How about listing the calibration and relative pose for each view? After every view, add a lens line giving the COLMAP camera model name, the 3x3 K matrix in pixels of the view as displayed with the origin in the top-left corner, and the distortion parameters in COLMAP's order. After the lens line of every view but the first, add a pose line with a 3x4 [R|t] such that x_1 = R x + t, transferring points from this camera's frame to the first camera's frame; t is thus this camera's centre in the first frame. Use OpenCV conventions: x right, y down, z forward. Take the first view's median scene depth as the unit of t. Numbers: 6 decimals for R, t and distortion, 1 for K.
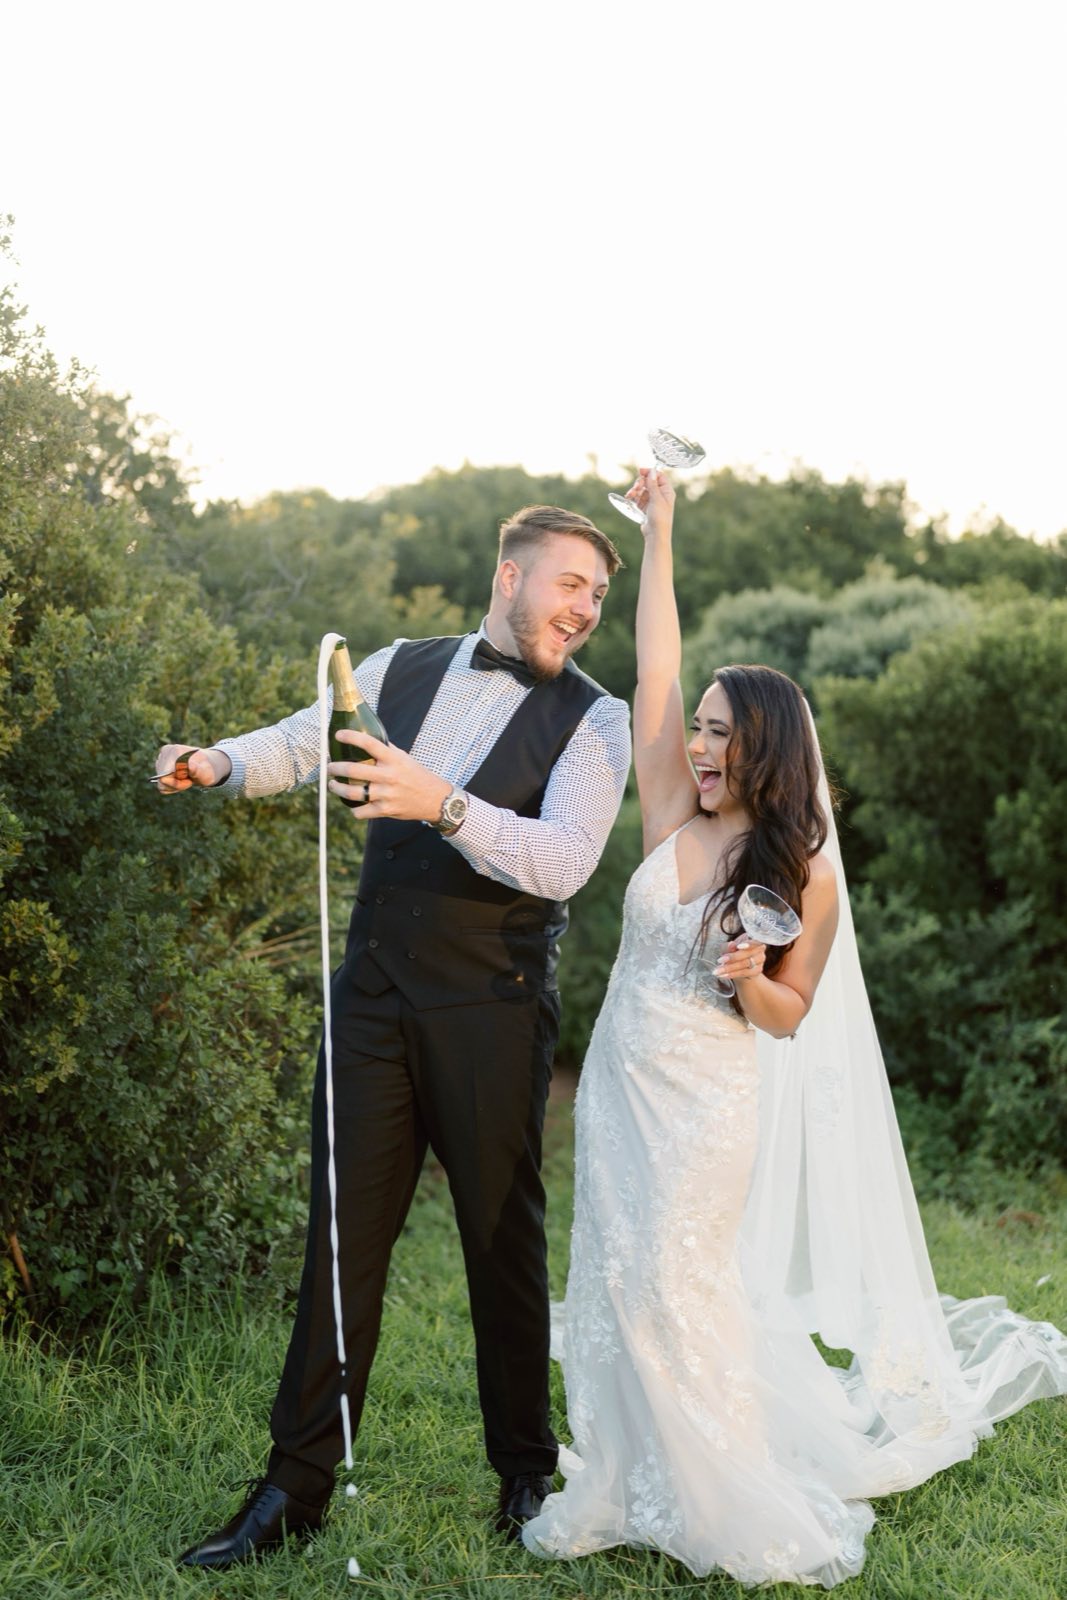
lens RADIAL K [[2330.1, 0, 533.5], [0, 2330.1, 800.0], [0, 0, 1]] dist [-0.004571, 0.009248]
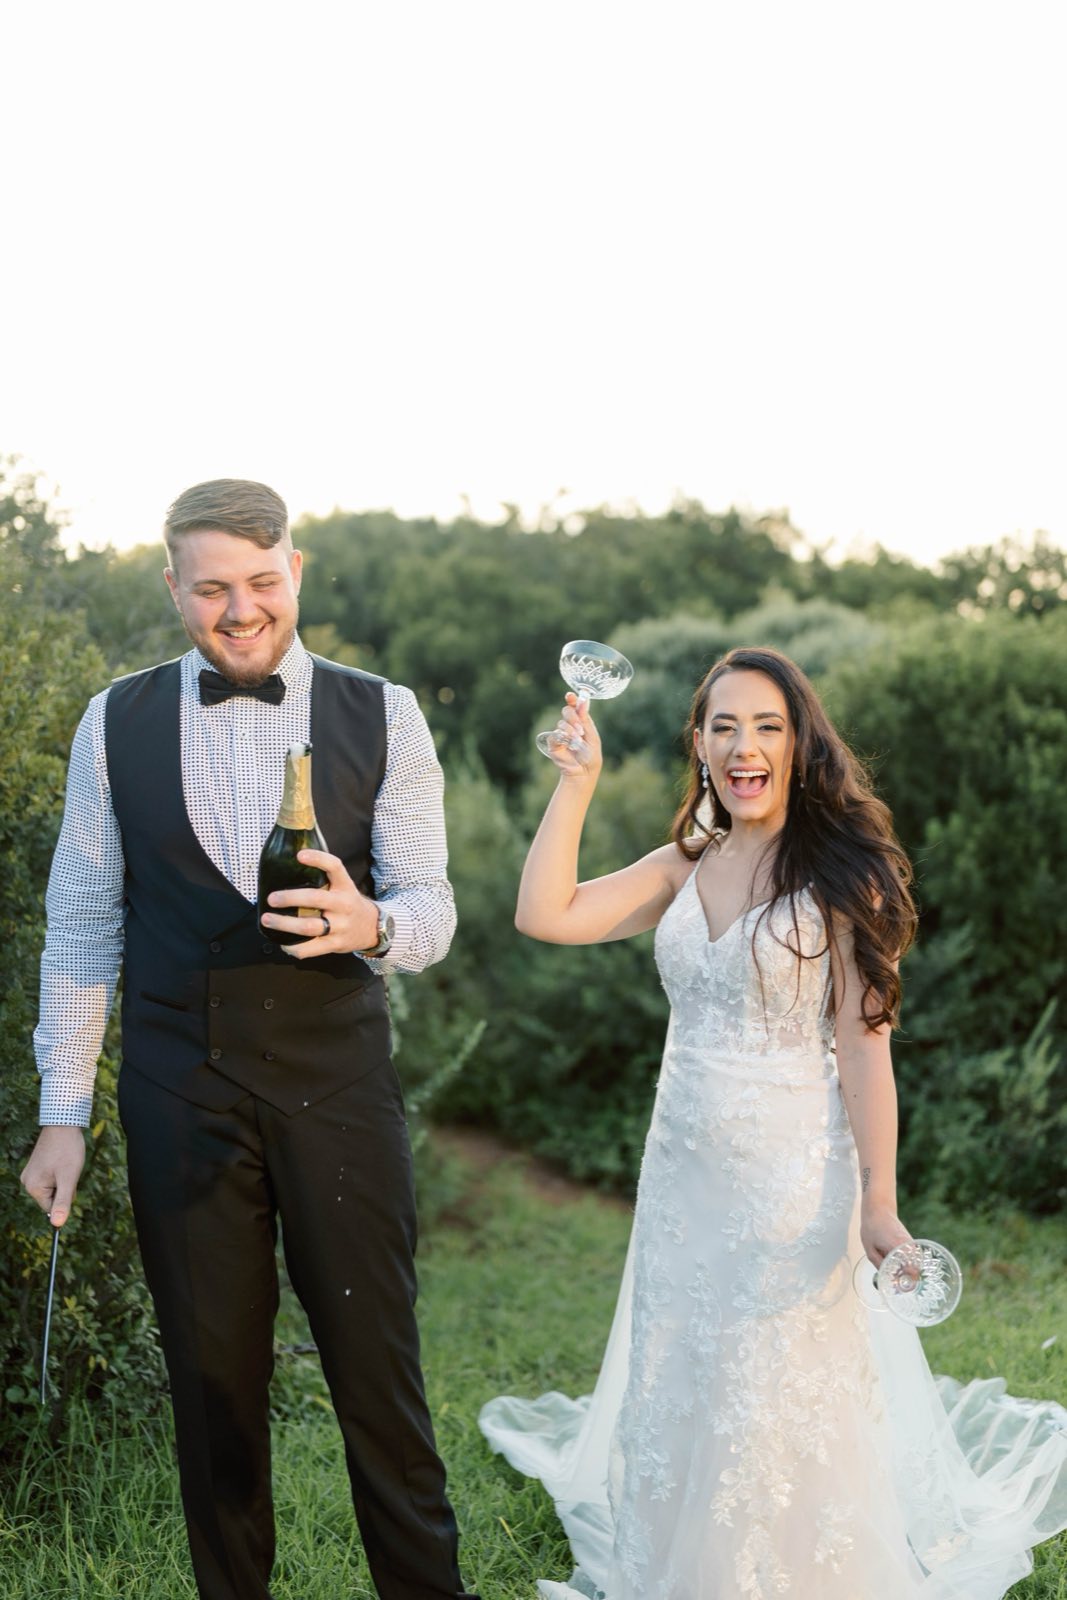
lens RADIAL K [[2330.1, 0, 533.5], [0, 2330.1, 800.0], [0, 0, 1]] dist [-0.004571, 0.009248]
pose [[0.997442, -0.044545, 0.055903, -0.026862], [0.045706, 0.998761, -0.019671, 0.002088], [-0.054957, 0.022176, 0.998242, 0.101500]]
